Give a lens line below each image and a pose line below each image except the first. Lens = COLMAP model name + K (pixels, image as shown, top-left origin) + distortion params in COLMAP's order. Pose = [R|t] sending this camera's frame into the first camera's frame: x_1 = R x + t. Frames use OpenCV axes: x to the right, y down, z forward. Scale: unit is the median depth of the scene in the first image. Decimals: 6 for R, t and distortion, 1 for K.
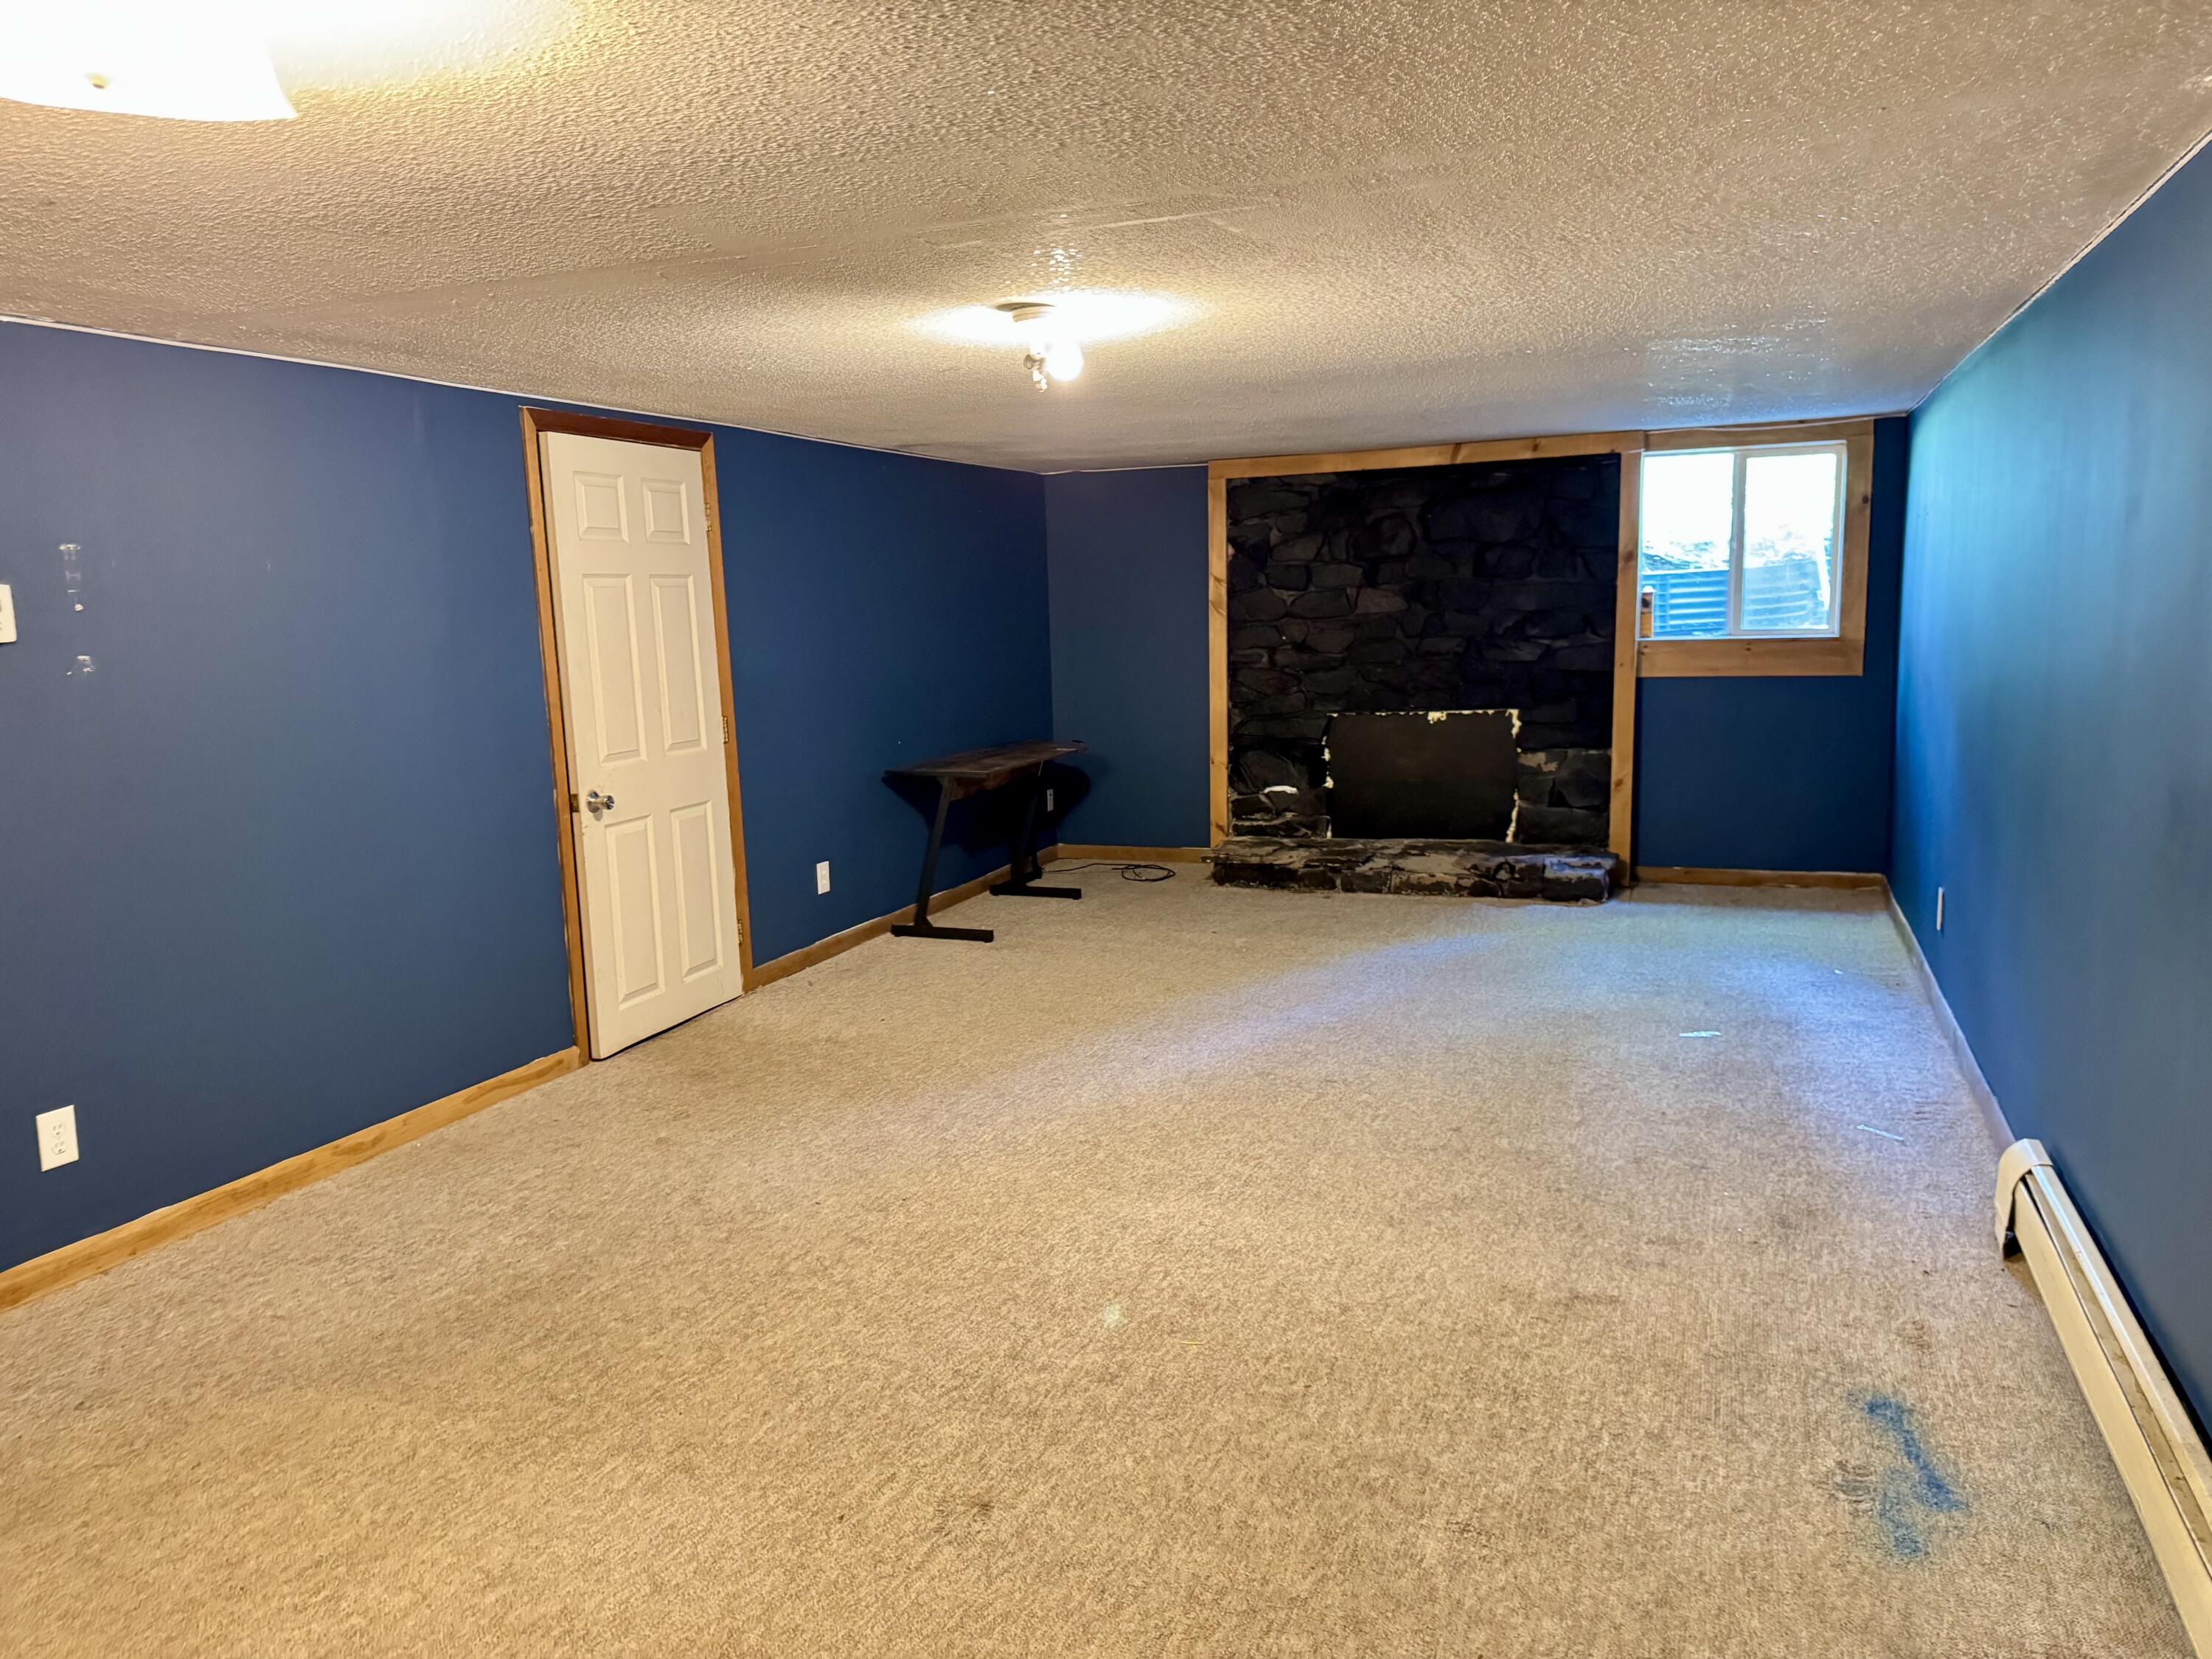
lens RADIAL K [[1553.0, 0, 1103.0], [0, 1553.0, 839.4], [0, 0, 1]] dist [0.092820, -0.013833]
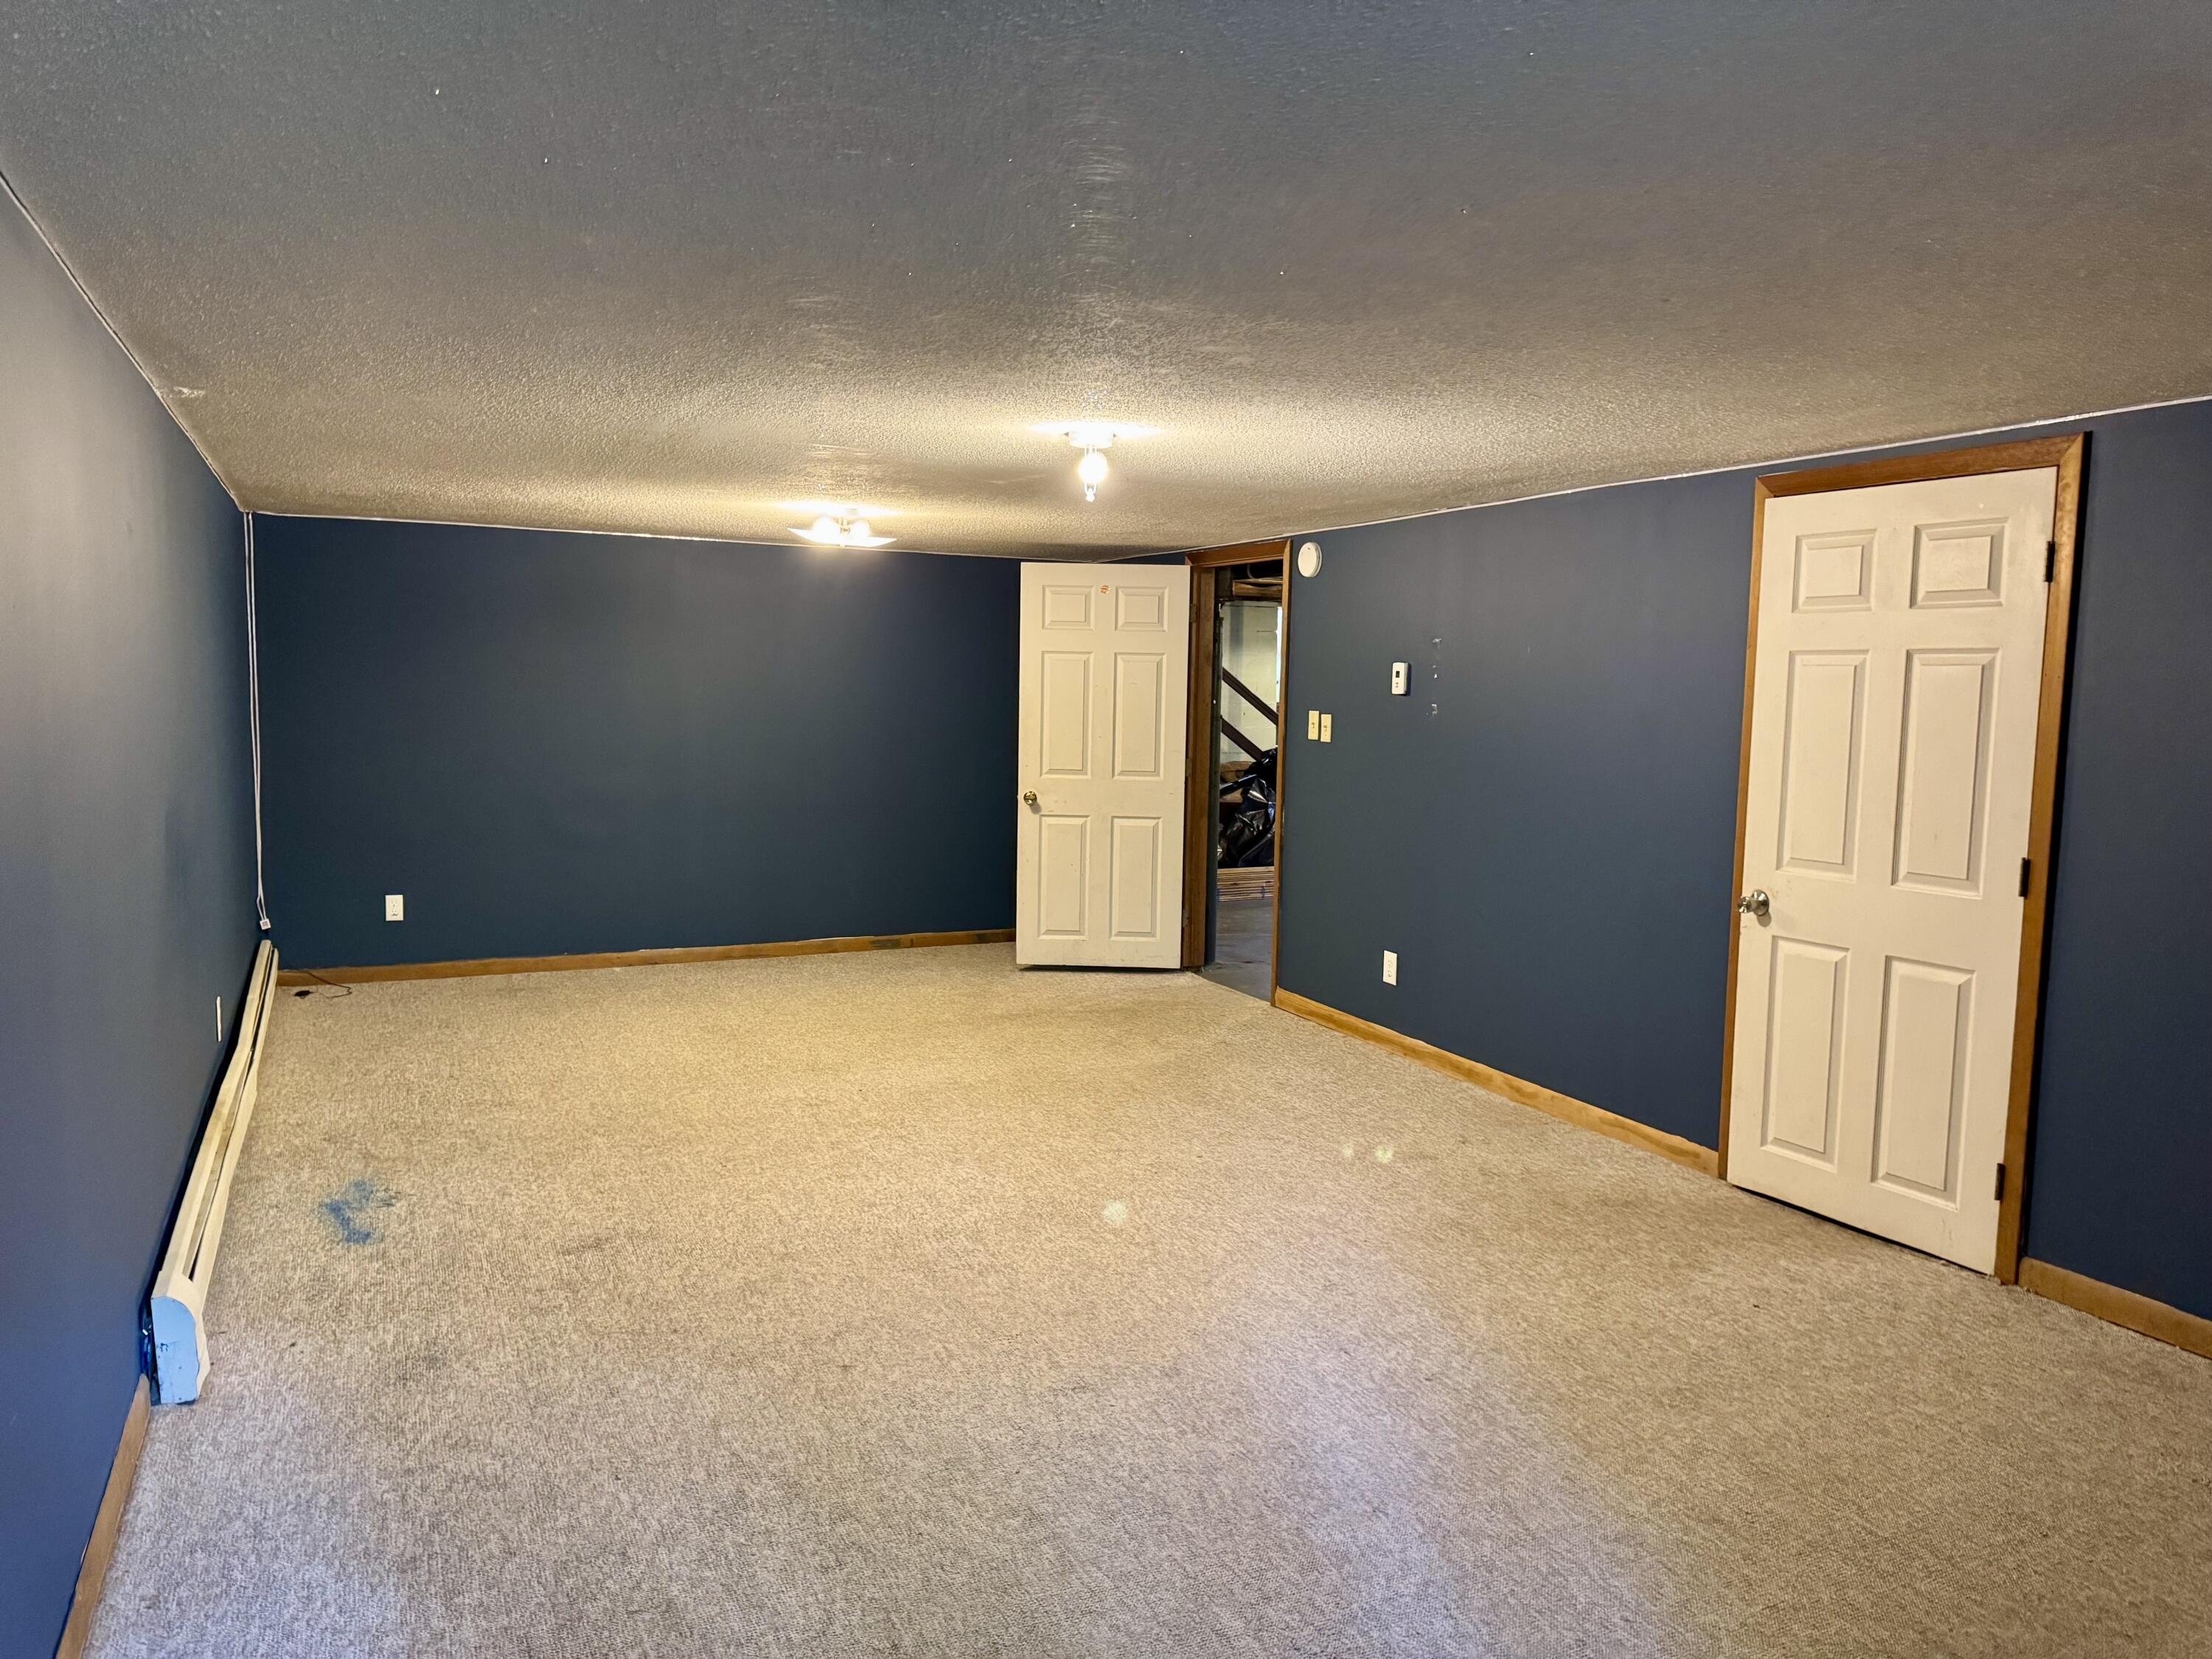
lens RADIAL K [[1553.0, 0, 1095.0], [0, 1553.0, 843.5], [0, 0, 1]] dist [0.092820, -0.013833]
pose [[-0.682957, 0.098518, -0.723785, 0.782844], [-0.112856, 0.964735, 0.237804, -0.308289], [0.721688, 0.244093, -0.647754, 1.752160]]
